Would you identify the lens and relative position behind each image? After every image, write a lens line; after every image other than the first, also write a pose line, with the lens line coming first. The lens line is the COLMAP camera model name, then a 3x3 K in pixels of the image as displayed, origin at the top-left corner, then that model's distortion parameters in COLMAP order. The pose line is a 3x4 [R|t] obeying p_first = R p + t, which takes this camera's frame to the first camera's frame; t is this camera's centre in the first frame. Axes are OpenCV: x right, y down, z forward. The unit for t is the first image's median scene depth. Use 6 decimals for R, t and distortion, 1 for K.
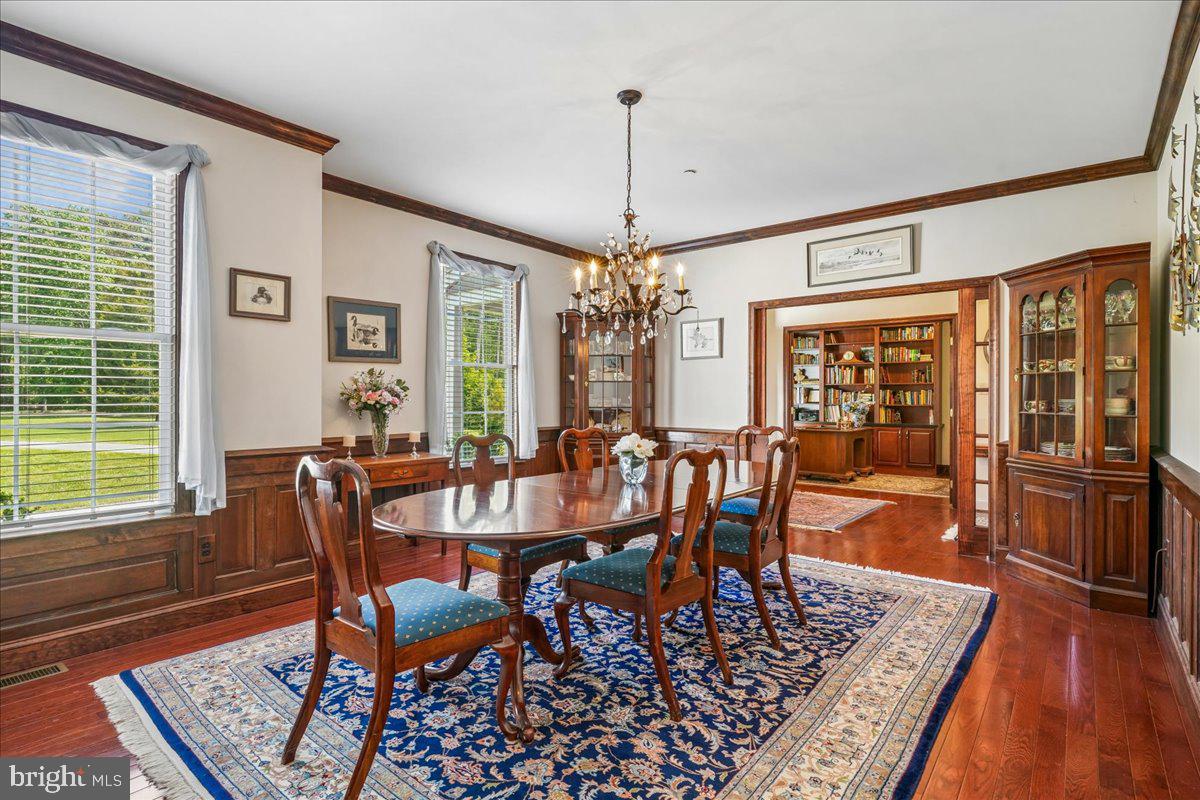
lens RADIAL K [[582.5, 0, 600.0], [0, 582.5, 400.0], [0, 0, 1]] dist [0.003313, 0.000325]
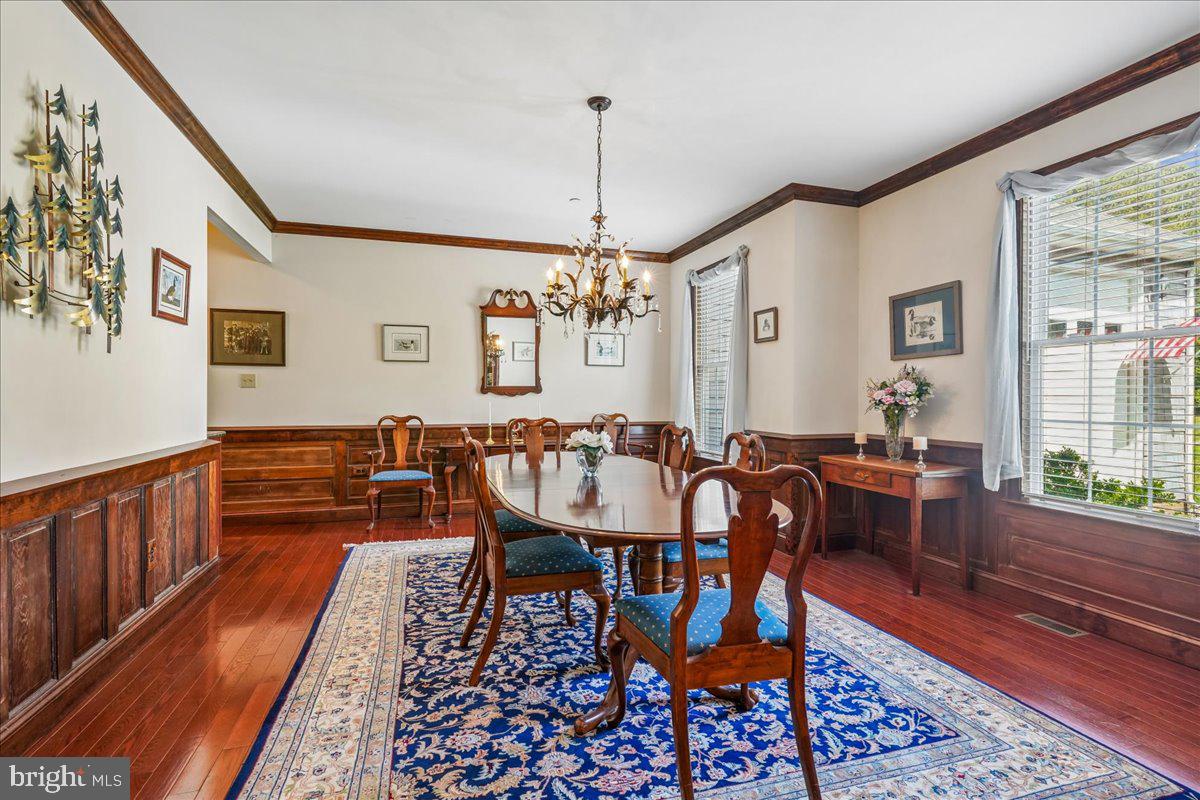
lens RADIAL K [[583.3, 0, 604.2], [0, 583.3, 396.2], [0, 0, 1]] dist [0.003694, -0.000202]
pose [[-0.544454, -0.006452, -0.838766, 0.915224], [-0.011732, 0.999931, -0.000076, 0.001533], [0.838708, 0.009799, -0.544493, 1.580544]]
